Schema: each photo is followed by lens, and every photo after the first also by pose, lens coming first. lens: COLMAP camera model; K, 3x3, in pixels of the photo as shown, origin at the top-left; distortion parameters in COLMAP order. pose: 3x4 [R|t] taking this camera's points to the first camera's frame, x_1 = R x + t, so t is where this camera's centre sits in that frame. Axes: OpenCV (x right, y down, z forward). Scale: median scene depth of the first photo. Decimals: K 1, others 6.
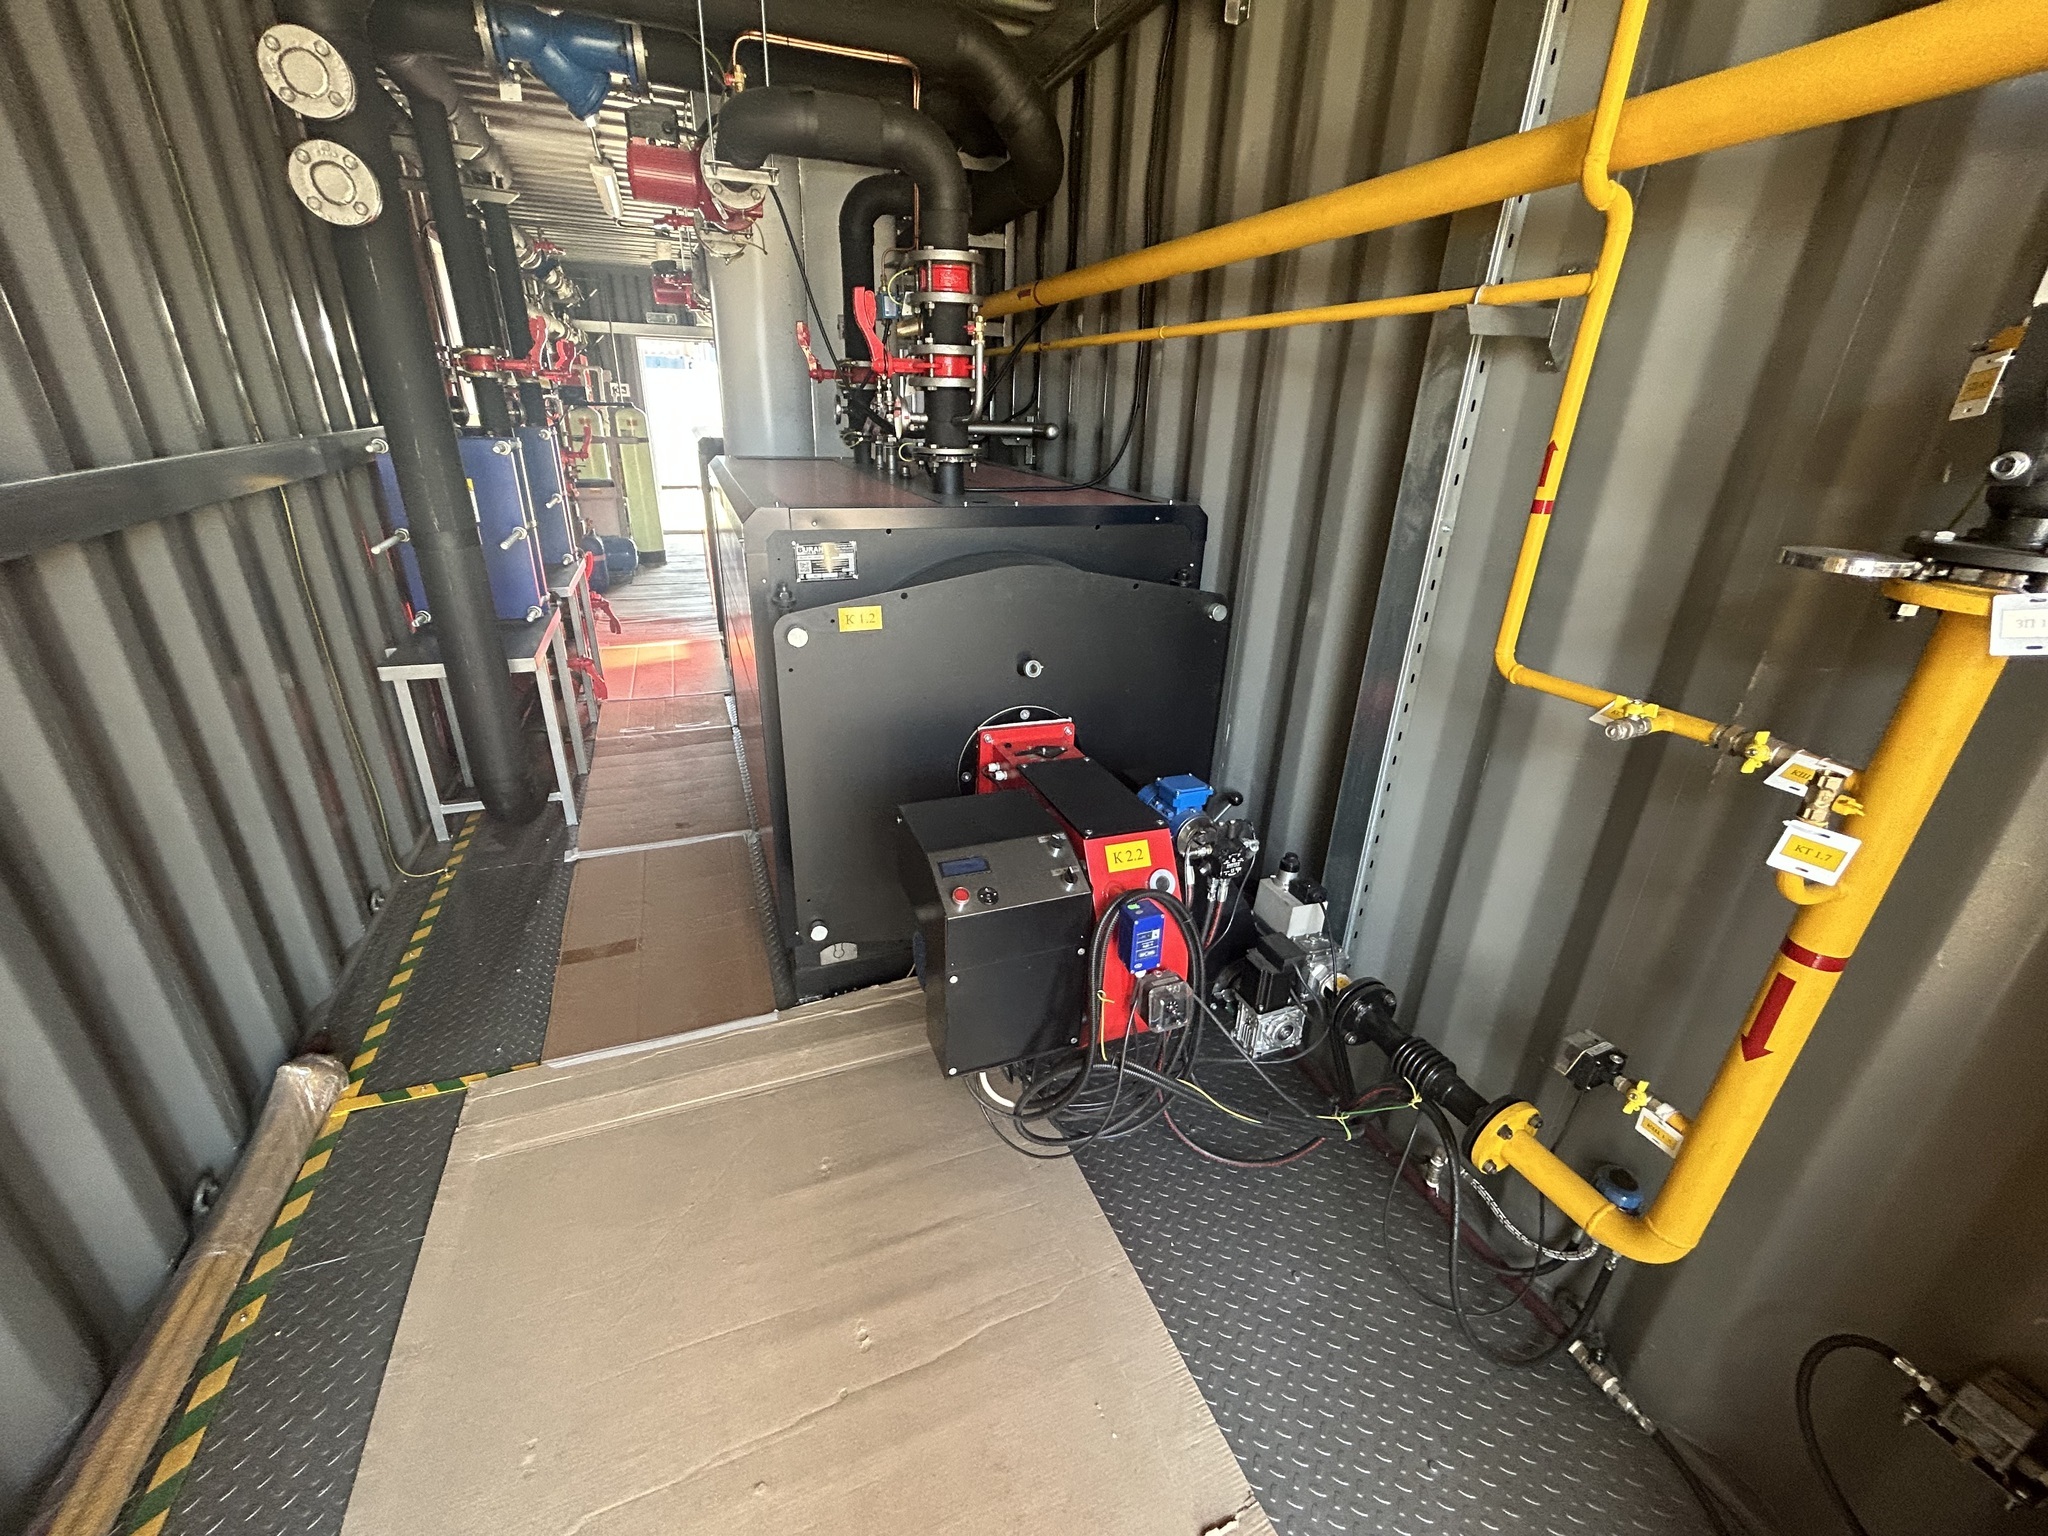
lens RADIAL K [[826.6, 0, 1024.0], [0, 826.6, 763.9], [0, 0, 1]] dist [-0.000826, 0.000106]
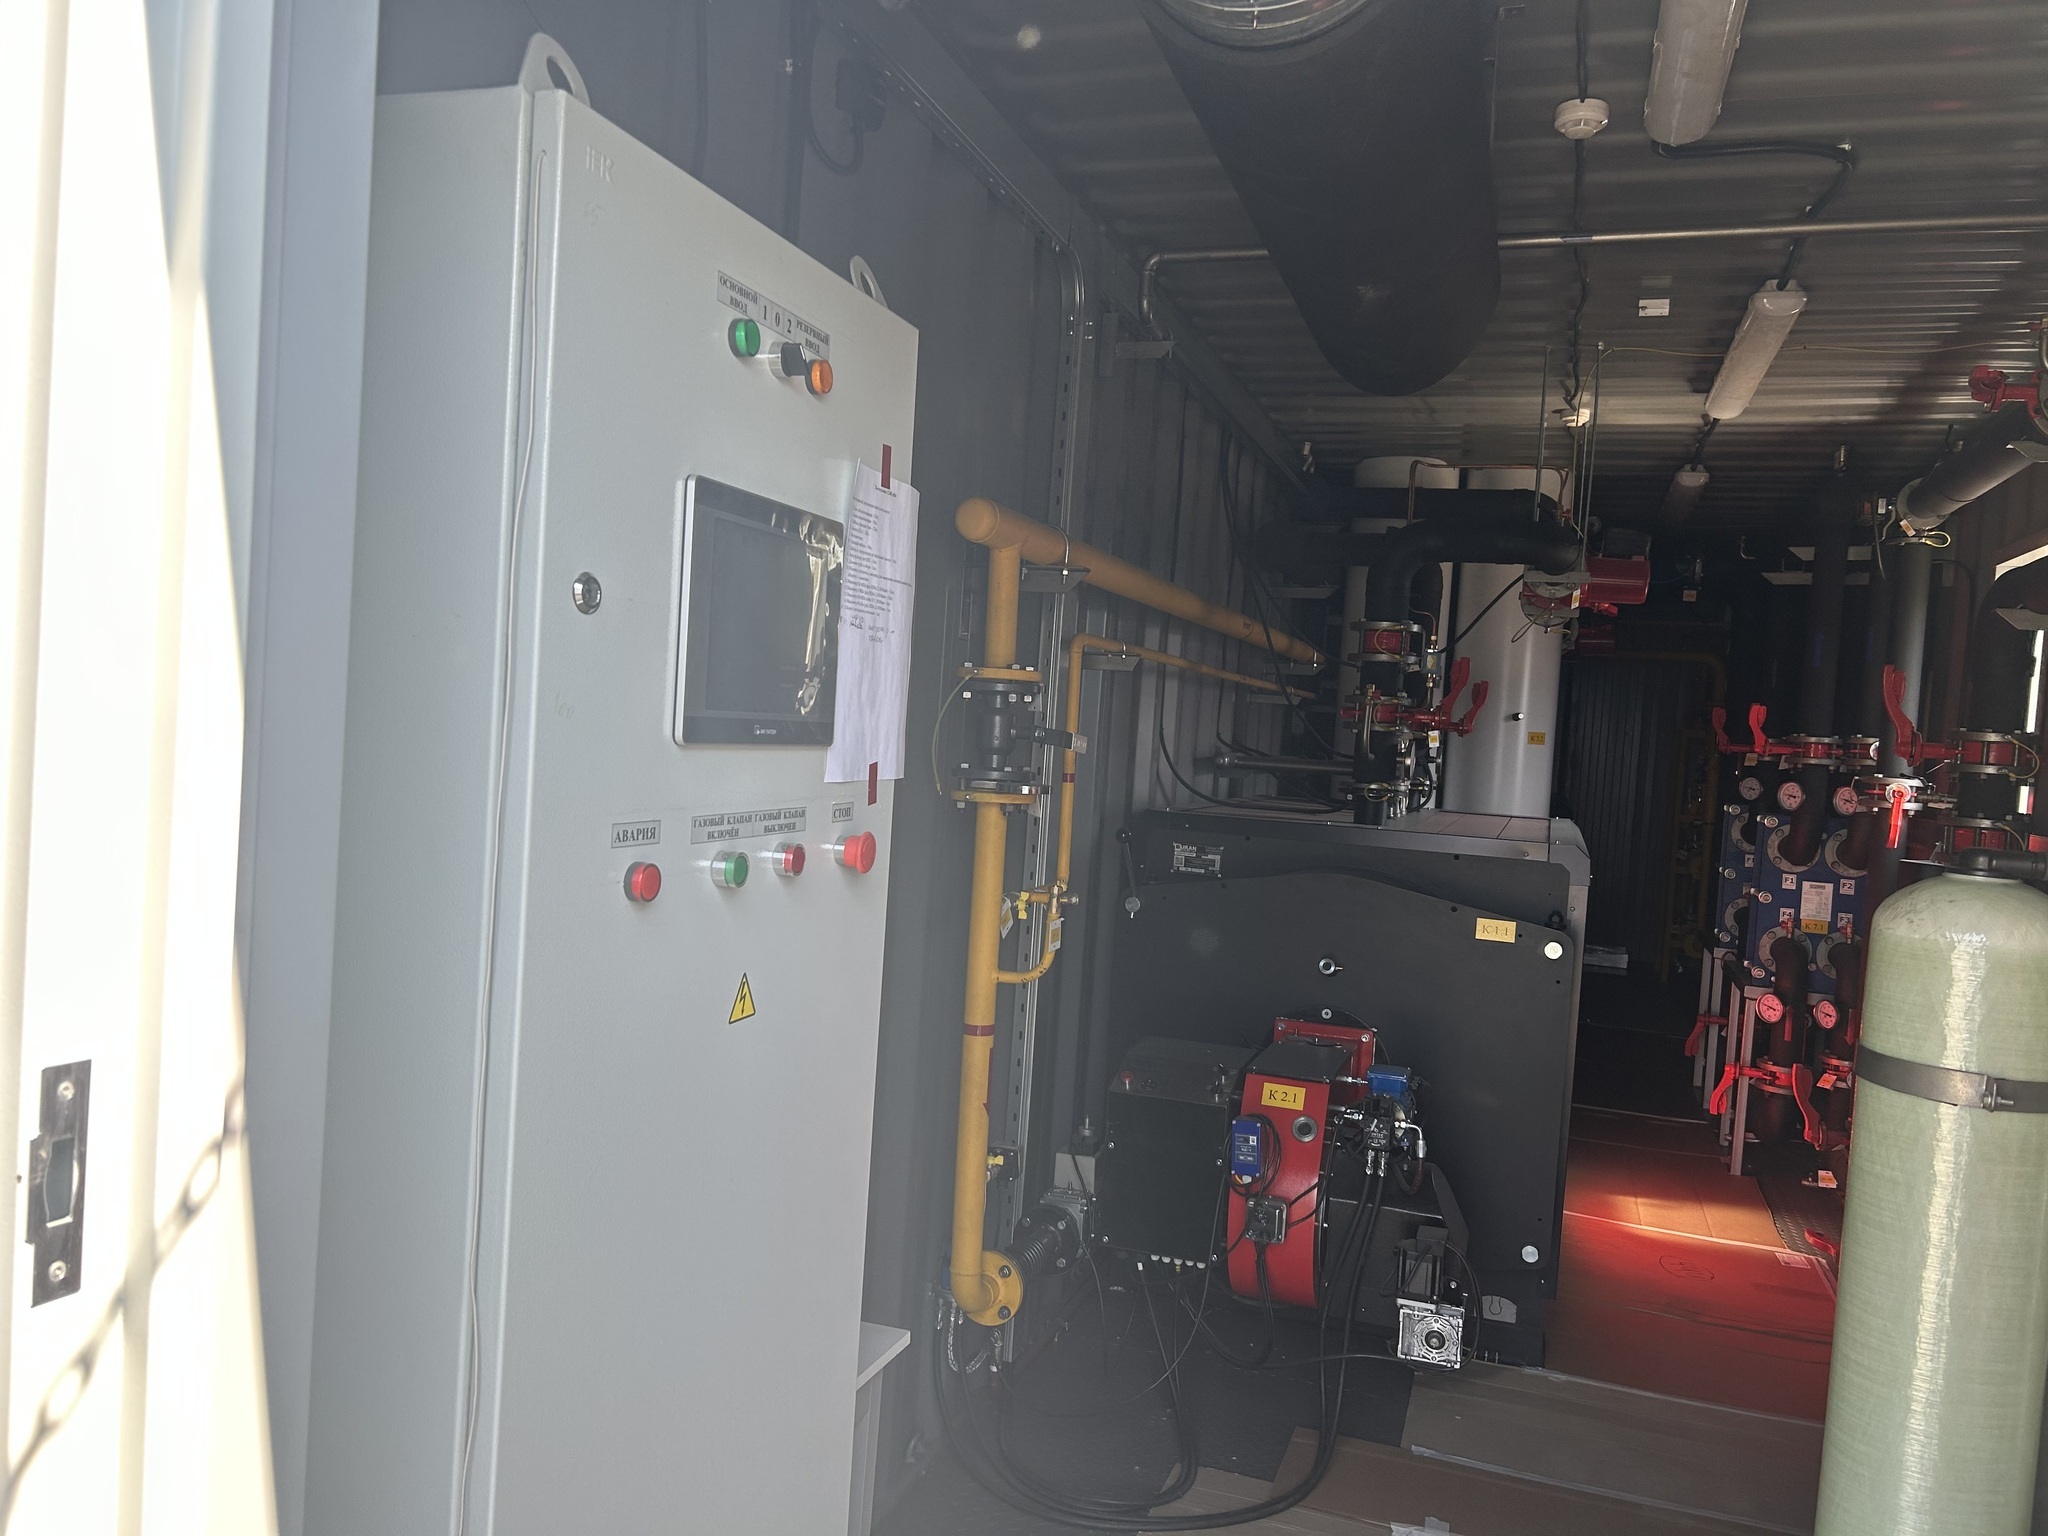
lens RADIAL K [[1543.4, 0, 1025.2], [0, 1543.4, 780.2], [0, 0, 1]] dist [0.077859, -0.104143]
pose [[0.760686, 0.046948, -0.647420, 0.708243], [-0.296274, 0.912543, -0.281934, 0.244696], [0.577563, 0.406277, 0.708068, -0.527118]]
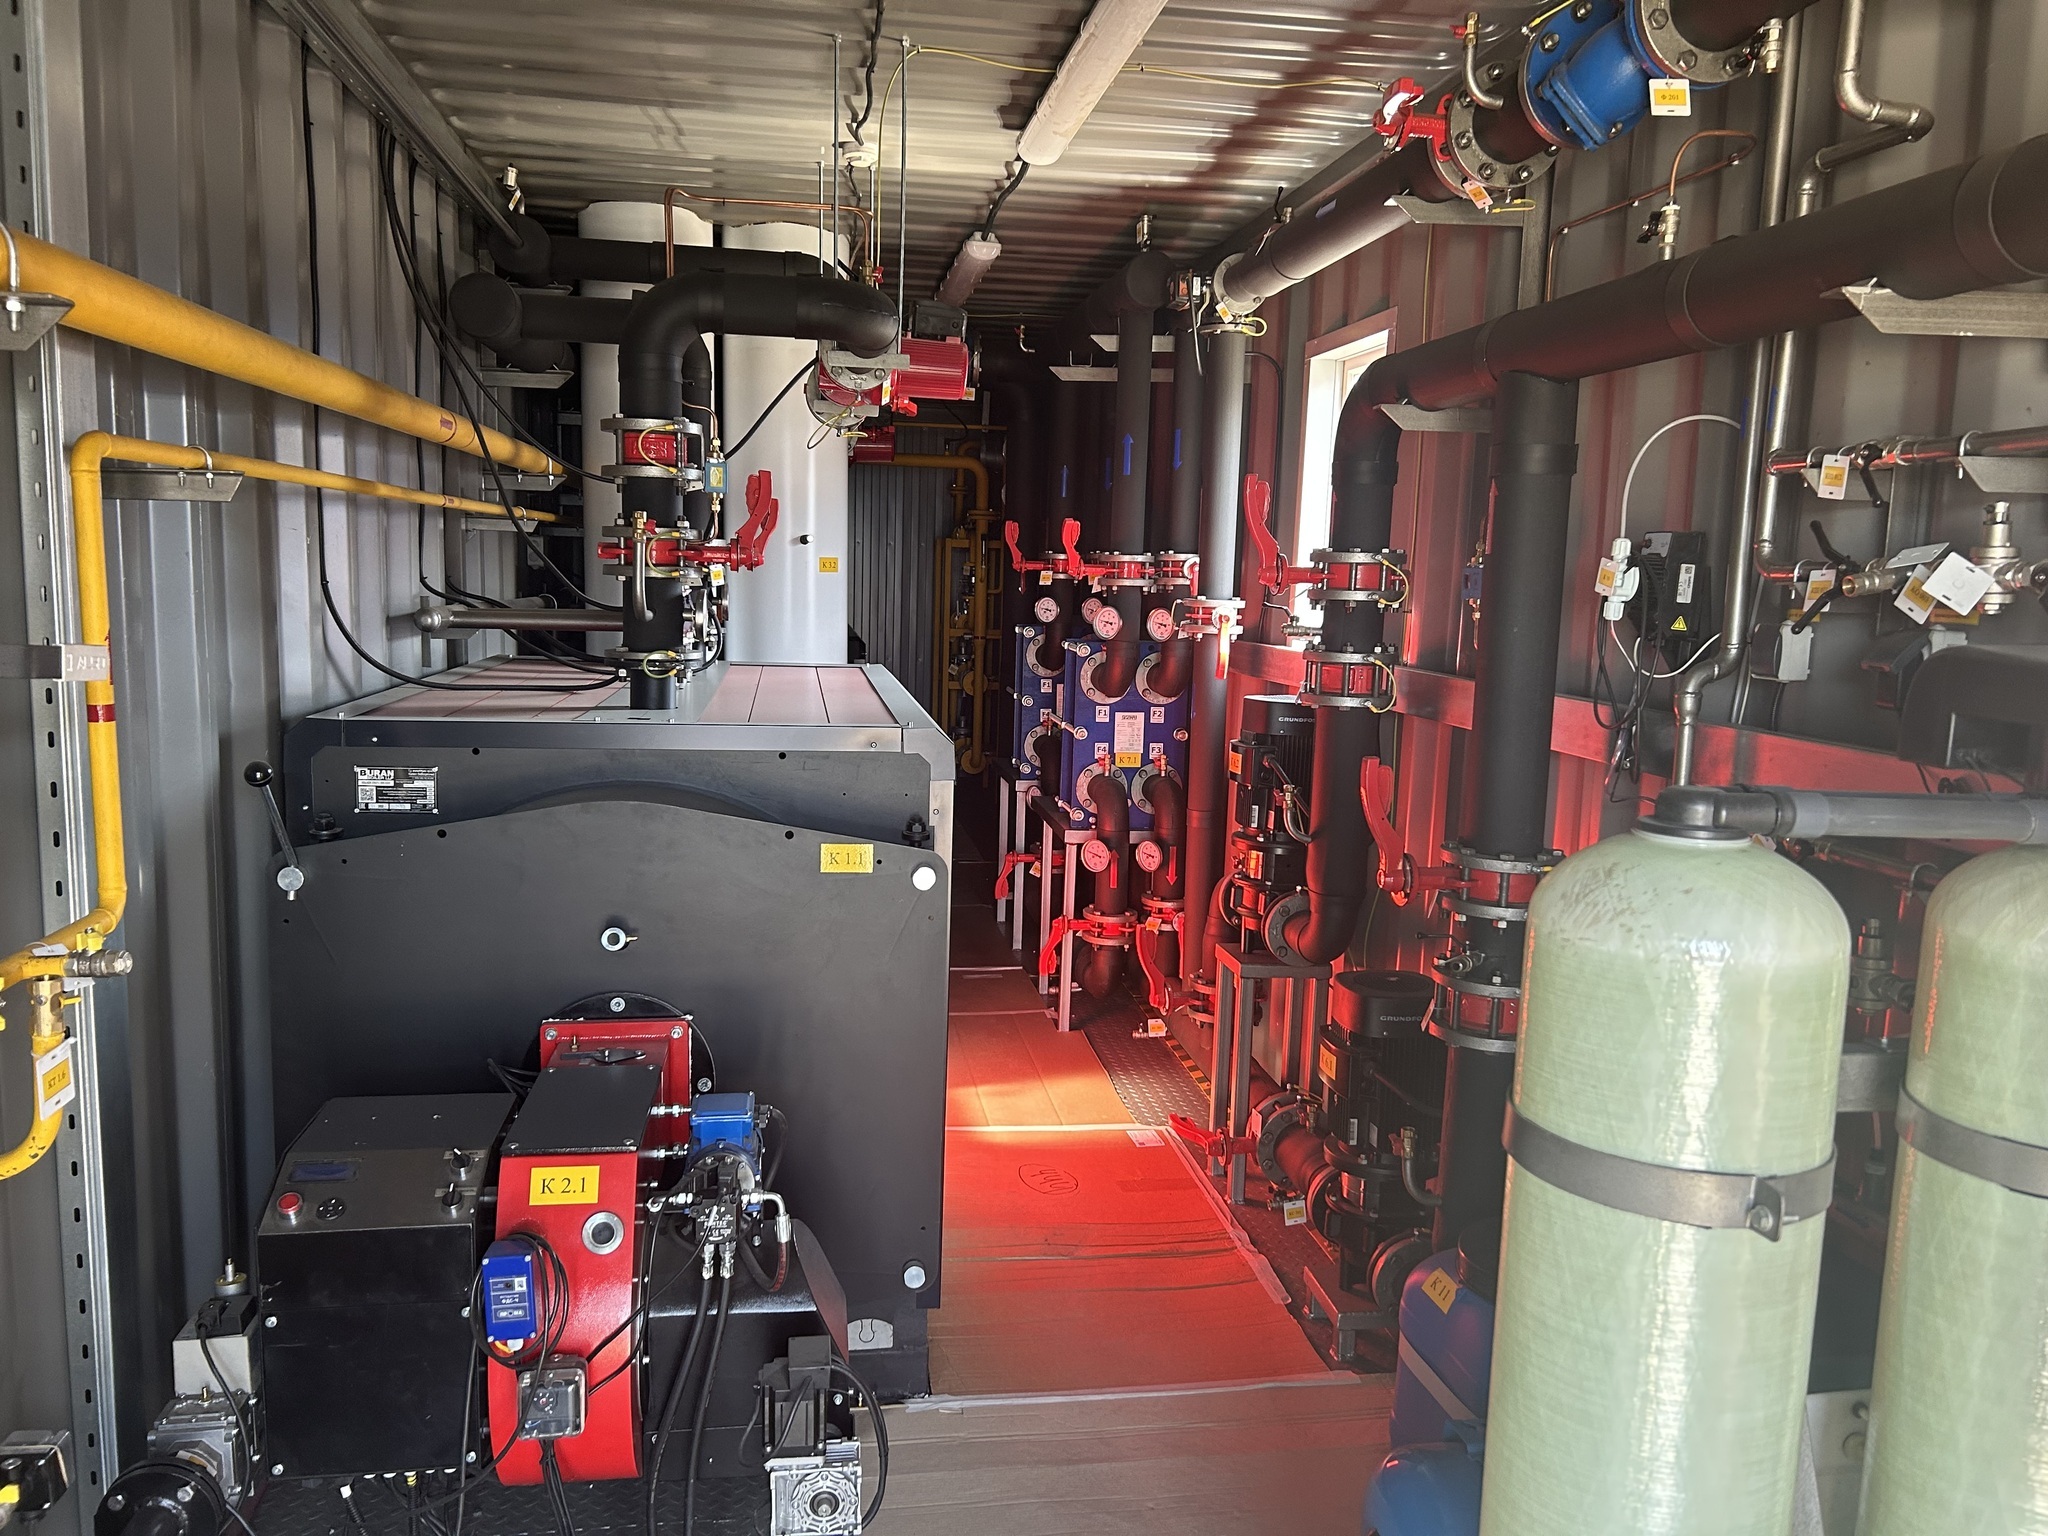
lens RADIAL K [[1543.4, 0, 1025.2], [0, 1543.4, 780.2], [0, 0, 1]] dist [0.077859, -0.104143]
pose [[0.973801, 0.031246, -0.225244, 0.469626], [-0.090857, 0.961480, -0.259425, 0.050296], [0.208462, 0.273093, 0.939129, -0.170373]]
